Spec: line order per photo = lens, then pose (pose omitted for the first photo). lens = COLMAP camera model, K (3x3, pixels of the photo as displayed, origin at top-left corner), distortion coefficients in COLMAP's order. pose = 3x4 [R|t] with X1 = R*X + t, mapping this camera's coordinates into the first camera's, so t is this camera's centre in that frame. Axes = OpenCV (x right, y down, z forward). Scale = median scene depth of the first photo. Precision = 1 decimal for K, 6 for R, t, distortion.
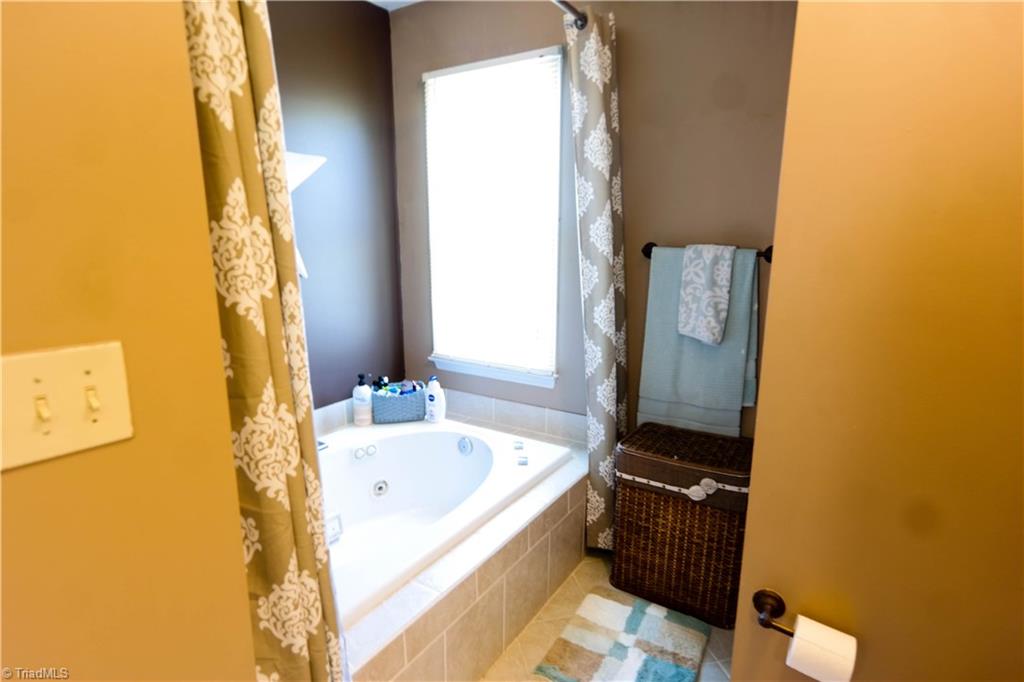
lens RADIAL K [[554.5, 0, 507.6], [0, 554.5, 349.5], [0, 0, 1]] dist [-0.005122, -0.000761]
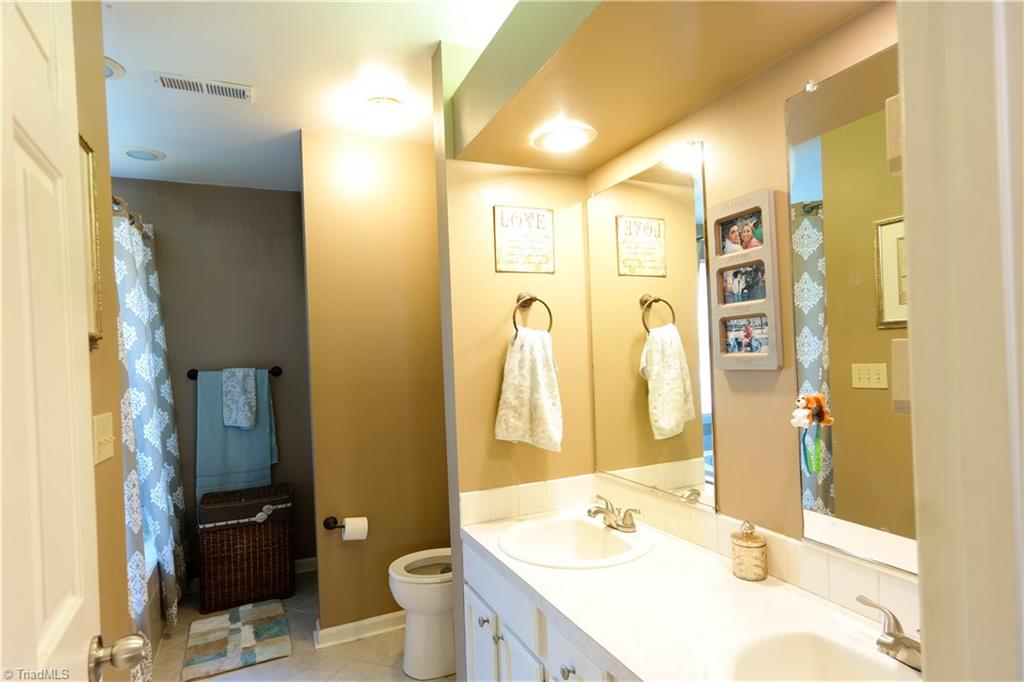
lens RADIAL K [[554.5, 0, 507.6], [0, 554.5, 349.5], [0, 0, 1]] dist [-0.005122, -0.000761]
pose [[0.554657, -0.023785, 0.831739, -0.559404], [0.212740, 0.970422, -0.114118, 0.114553], [-0.804424, 0.240240, 0.543311, -0.544446]]
